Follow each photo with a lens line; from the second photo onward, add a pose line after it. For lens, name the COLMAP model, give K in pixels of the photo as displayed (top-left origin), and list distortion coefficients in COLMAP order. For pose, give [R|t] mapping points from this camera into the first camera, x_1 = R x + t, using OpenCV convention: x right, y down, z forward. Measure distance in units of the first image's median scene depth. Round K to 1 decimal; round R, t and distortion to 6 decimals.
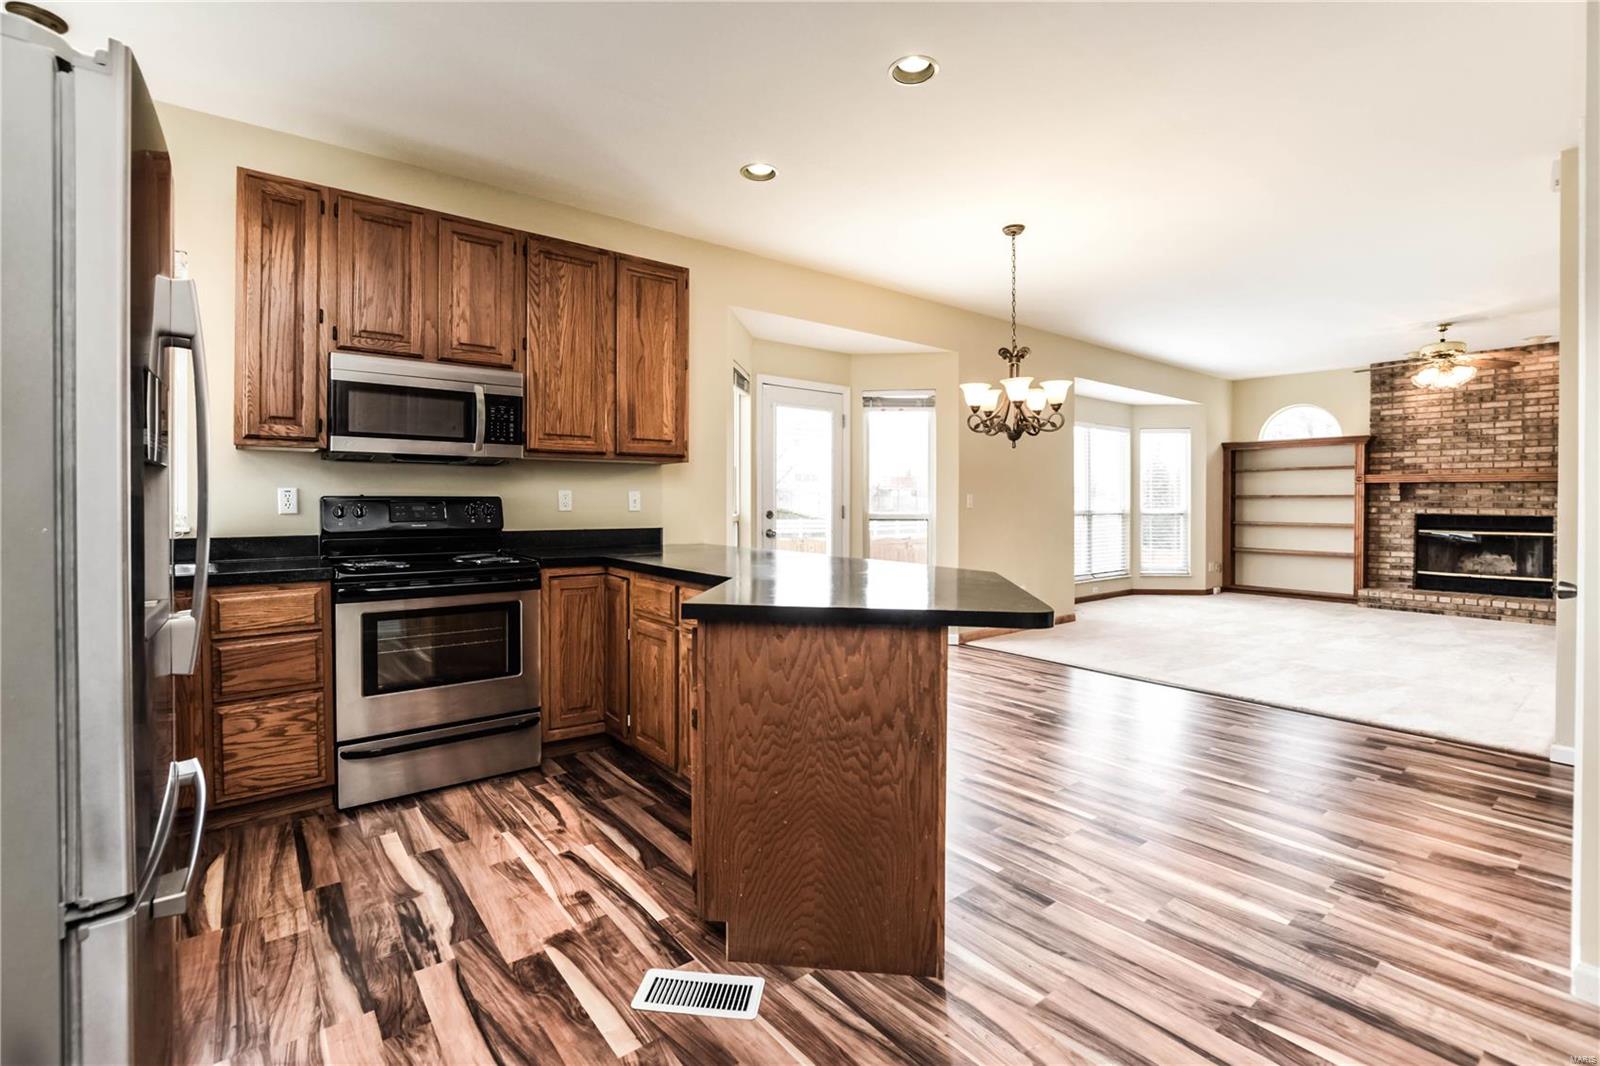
lens RADIAL K [[708.6, 0, 804.7], [0, 708.6, 506.7], [0, 0, 1]] dist [-0.027769, 0.003599]
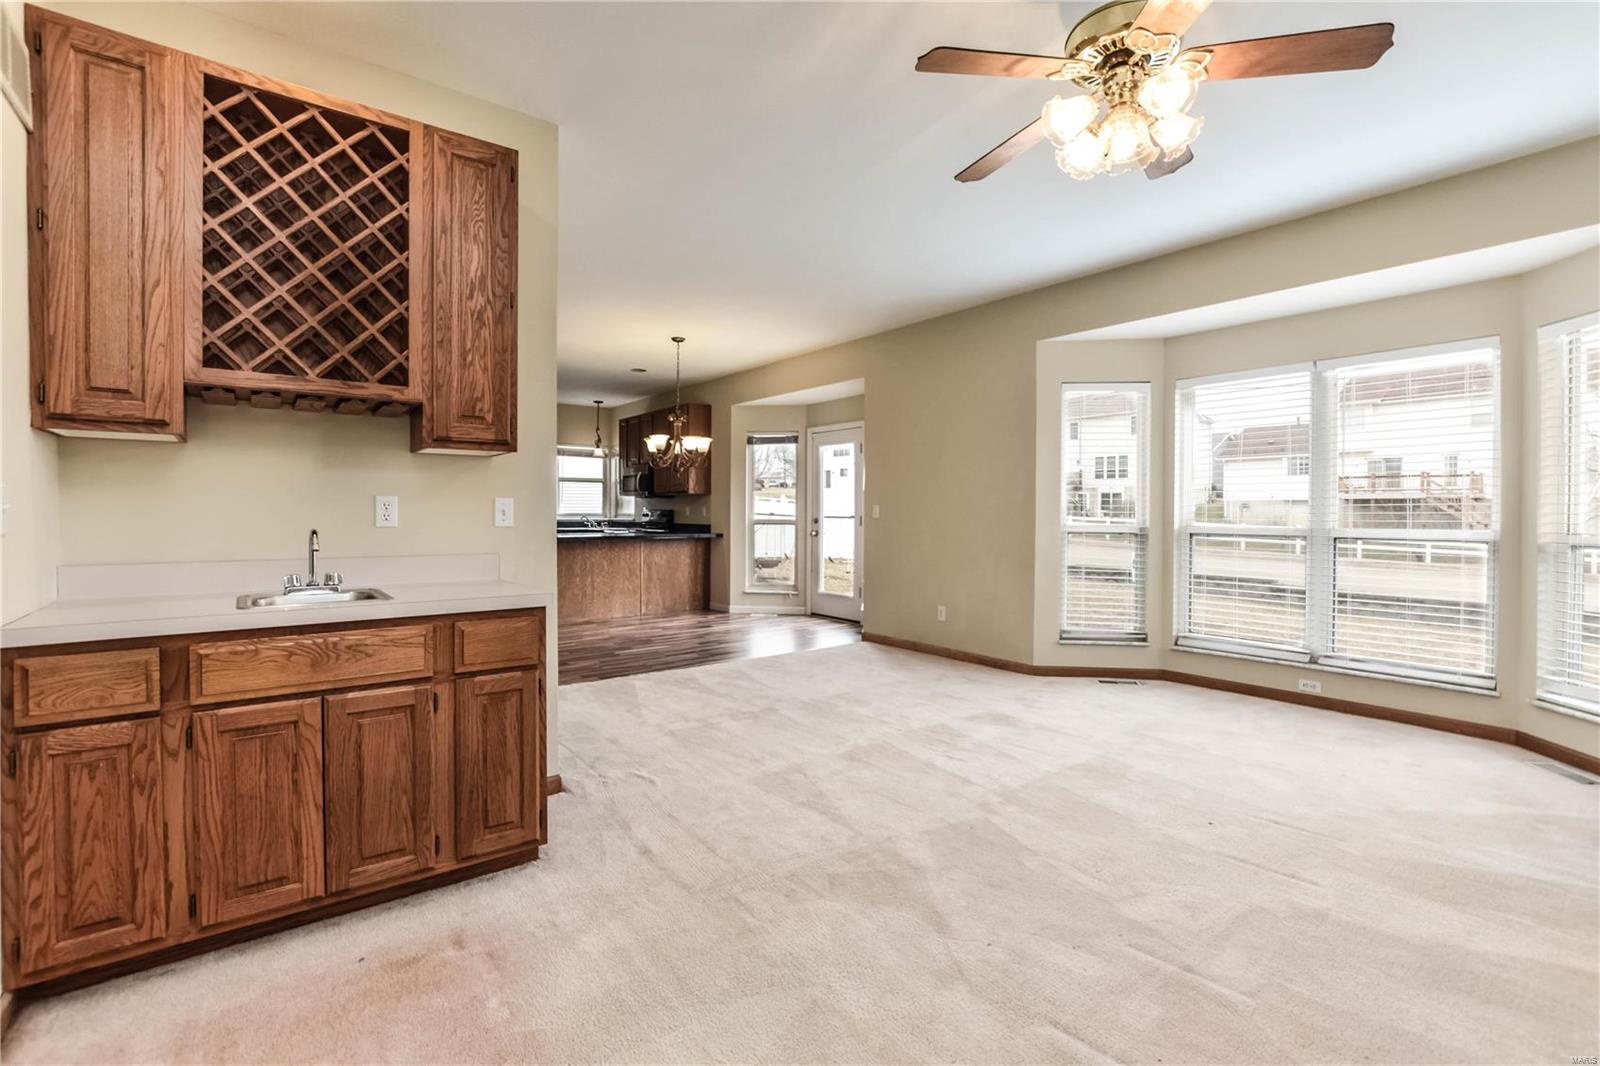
lens RADIAL K [[708.6, 0, 789.1], [0, 708.6, 522.0], [0, 0, 1]] dist [-0.027769, 0.003599]
pose [[-0.020025, 0.012009, -0.999727, 0.988719], [-0.011054, 0.999864, 0.012232, -0.003121], [0.999738, 0.011296, -0.019890, 0.672466]]
